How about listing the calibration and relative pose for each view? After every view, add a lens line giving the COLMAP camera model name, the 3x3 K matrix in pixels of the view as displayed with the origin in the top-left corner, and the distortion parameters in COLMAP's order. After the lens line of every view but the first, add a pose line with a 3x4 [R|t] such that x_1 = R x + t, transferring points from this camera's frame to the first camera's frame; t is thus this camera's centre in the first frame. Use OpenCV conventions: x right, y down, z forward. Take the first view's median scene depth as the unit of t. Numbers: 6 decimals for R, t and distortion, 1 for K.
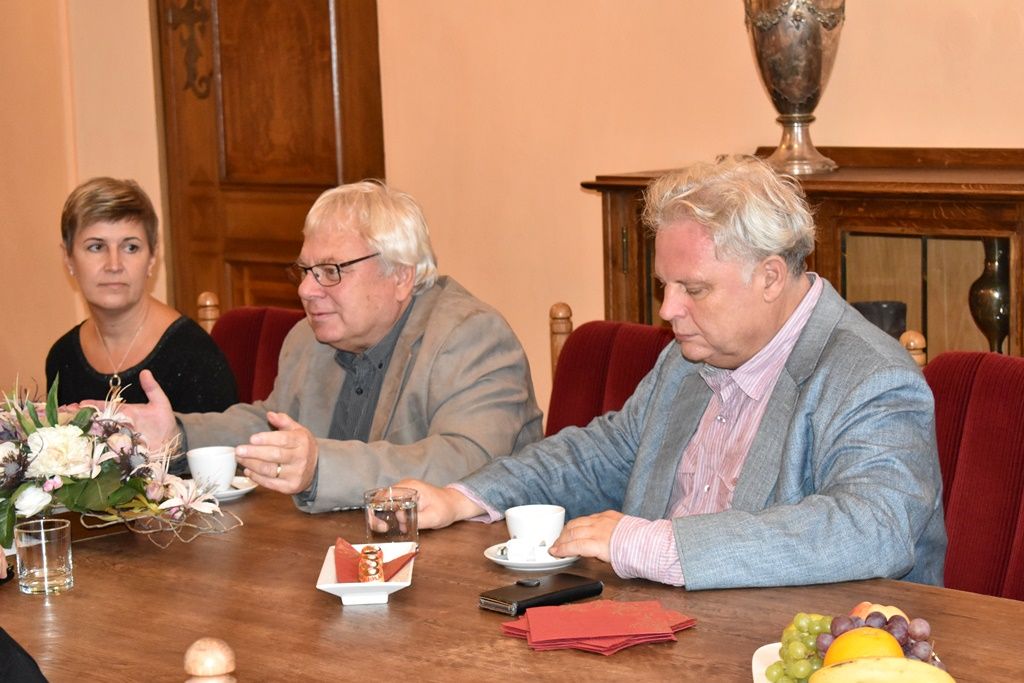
lens RADIAL K [[2335.5, 0, 512.0], [0, 2335.5, 341.5], [0, 0, 1]] dist [0.078187, -0.029125]
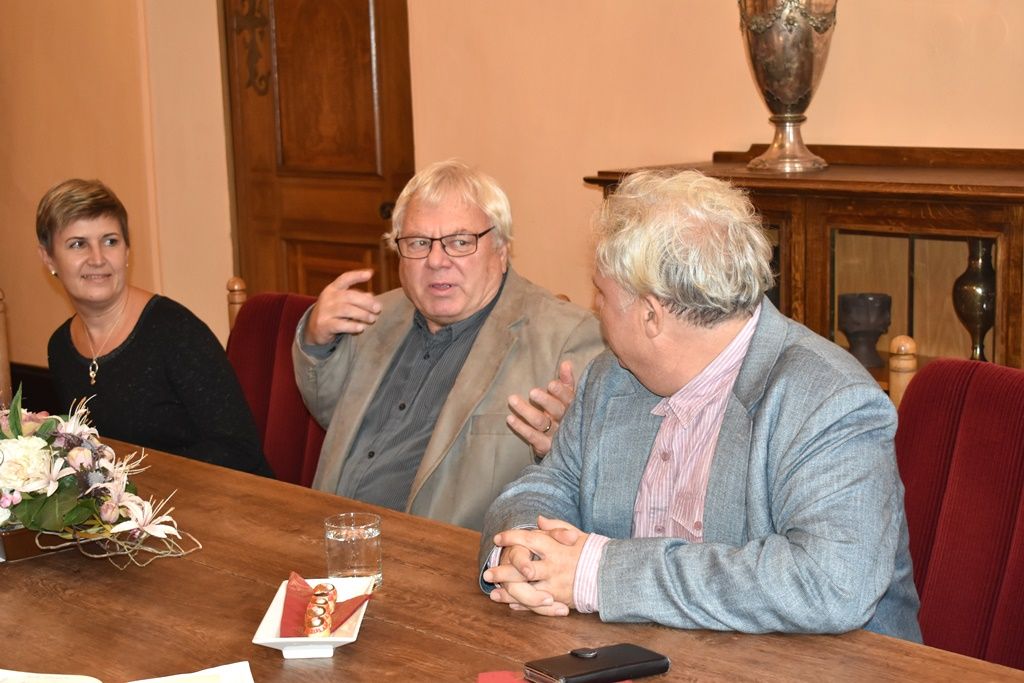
lens RADIAL K [[1790.7, 0, 512.0], [0, 1790.7, 341.5], [0, 0, 1]] dist [-0.006561, 0.102941]
pose [[0.999514, 0.008533, -0.029975, 0.025010], [-0.007492, 0.999371, 0.034663, -0.024568], [0.030252, -0.034421, 0.998949, 0.211069]]
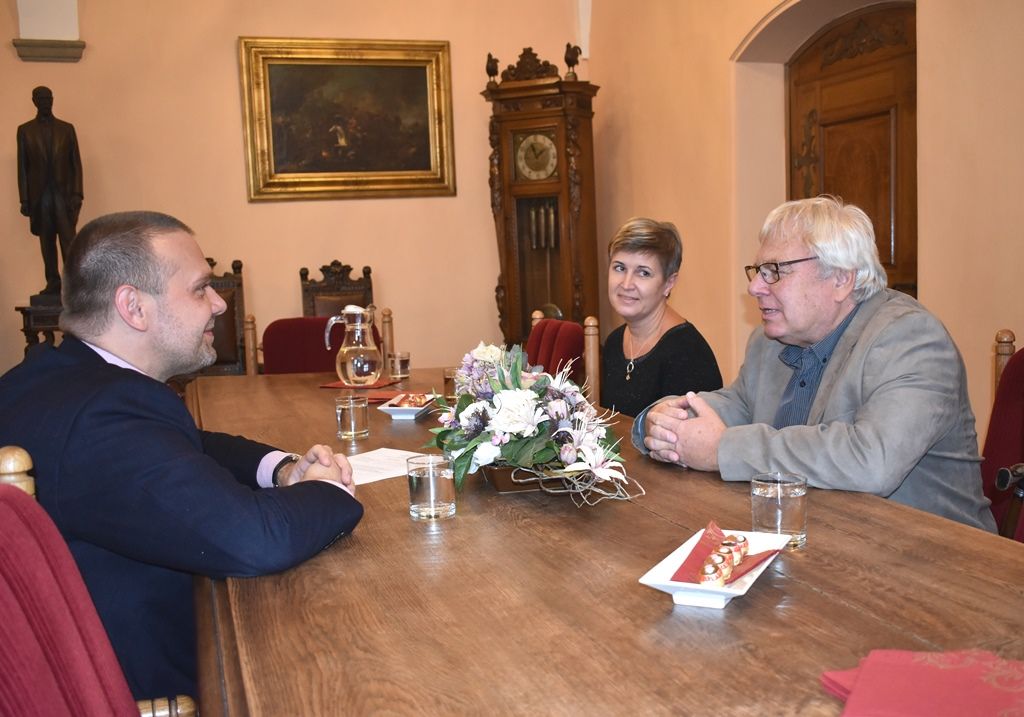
lens RADIAL K [[1070.1, 0, 540.1], [0, 1070.1, 358.6], [0, 0, 1]] dist [-0.074627, 0.008037]
pose [[0.899076, 0.054899, -0.434337, 0.035072], [-0.062339, 0.998051, -0.002891, 0.017085], [0.433331, 0.029675, 0.900746, 0.419903]]
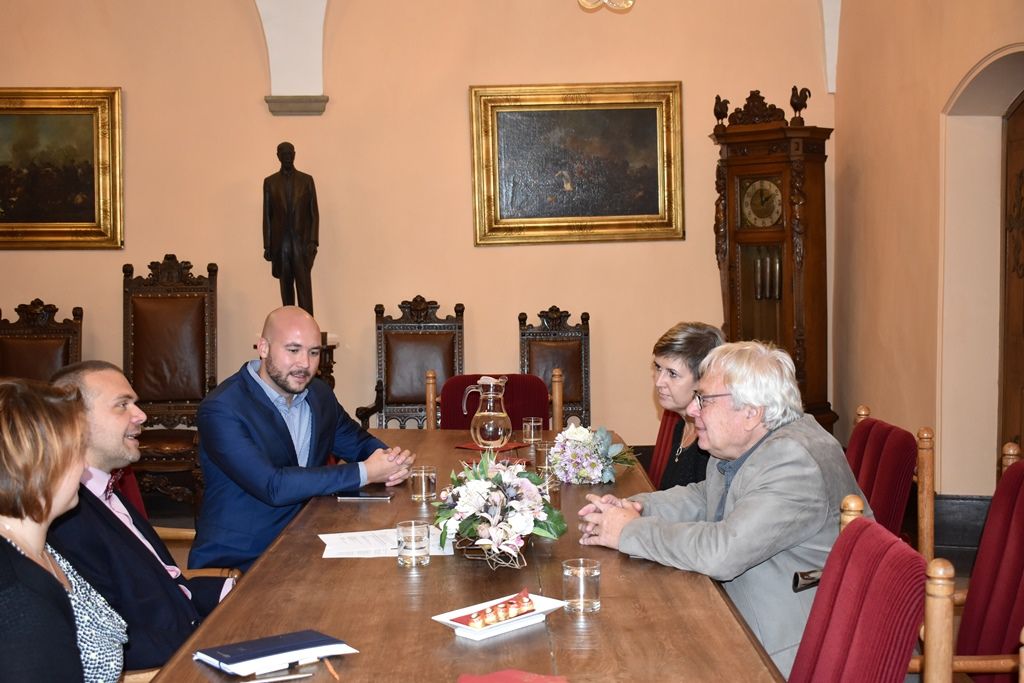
lens RADIAL K [[1285.7, 0, 512.0], [0, 1285.7, 341.5], [0, 0, 1]] dist [-0.052553, 0.018426]
pose [[0.712527, 0.074474, -0.697681, 0.328562], [-0.104971, 0.994475, -0.001050, -0.045657], [0.693748, 0.073984, 0.716408, 0.310014]]
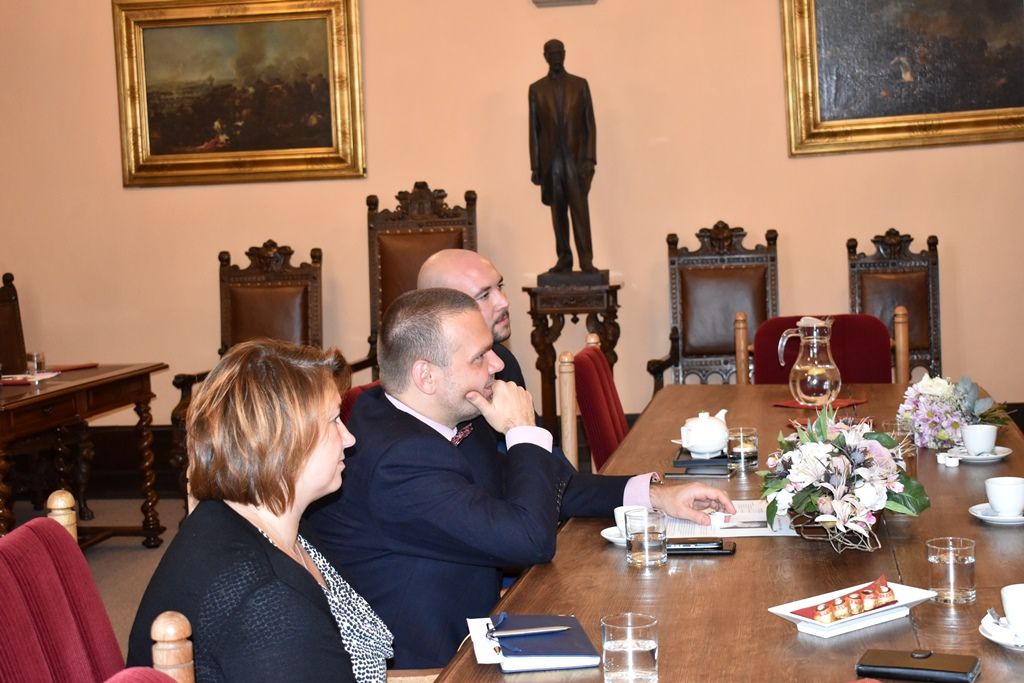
lens RADIAL K [[1576.1, 0, 512.0], [0, 1576.1, 341.5], [0, 0, 1]] dist [-0.012376, -0.014980]
pose [[0.562944, 0.088751, -0.821716, 0.323797], [-0.077039, 0.995524, 0.054746, -0.041650], [0.822897, 0.032485, 0.567261, 0.299678]]
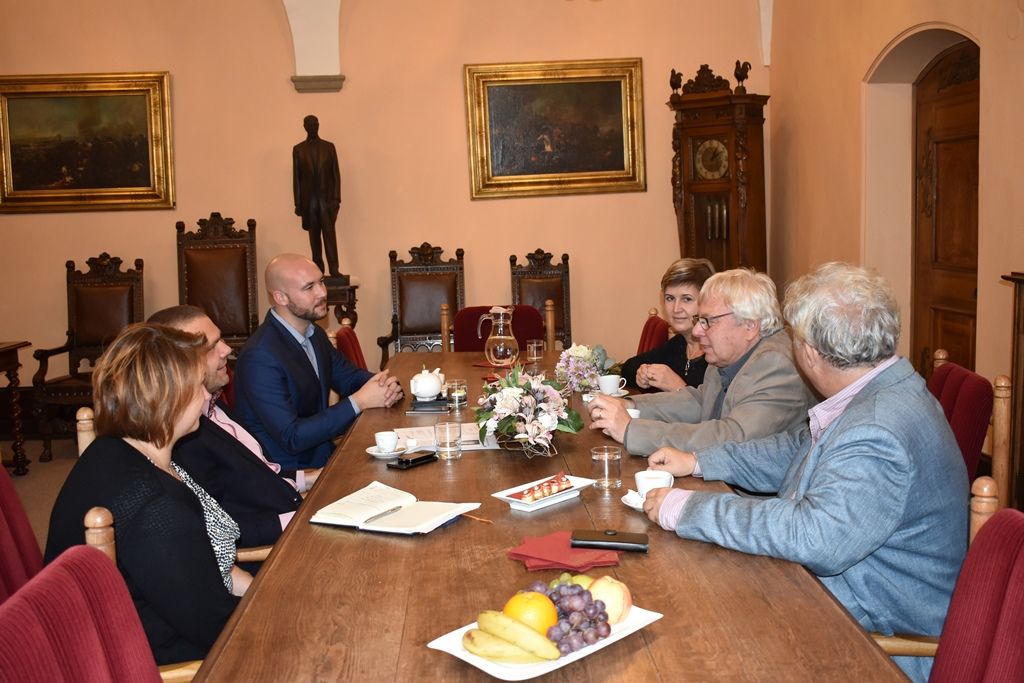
lens RADIAL K [[1088.1, 0, 512.0], [0, 1088.1, 341.5], [0, 0, 1]] dist [-0.070253, 0.009371]
pose [[0.732331, 0.095233, -0.674257, 0.321404], [-0.083067, 0.995271, 0.050352, -0.036971], [0.675864, 0.019134, 0.736778, 0.268452]]
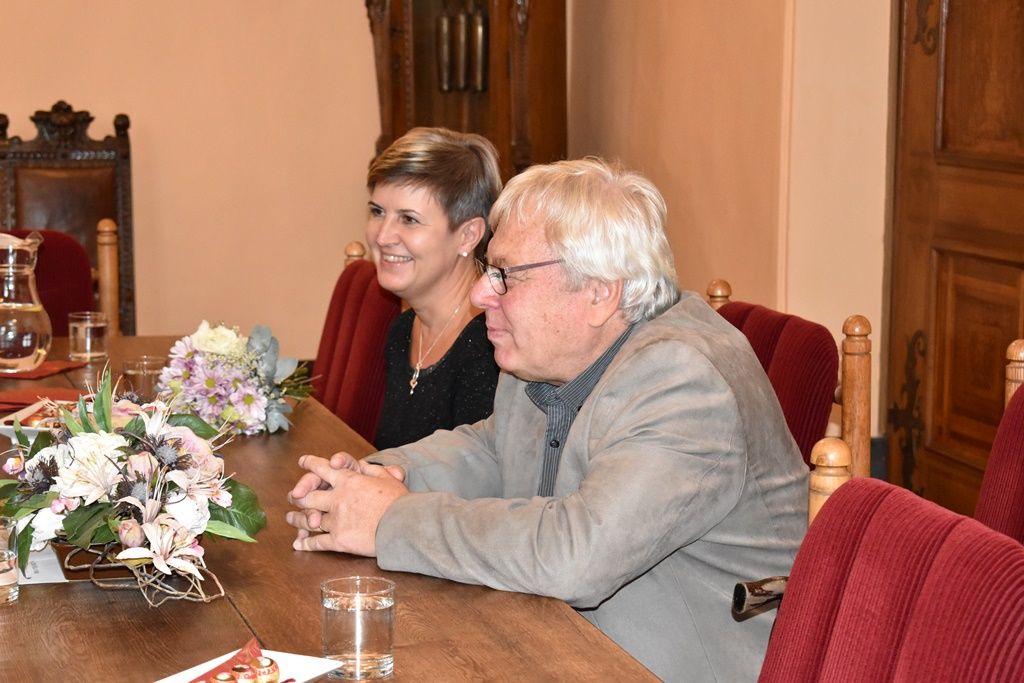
lens RADIAL K [[2335.5, 0, 512.0], [0, 2335.5, 341.5], [0, 0, 1]] dist [0.078187, -0.029125]
pose [[0.871807, 0.107040, -0.478011, 0.242725], [-0.099011, 0.994197, 0.042050, -0.033542], [0.479739, 0.010669, 0.877346, 0.291273]]
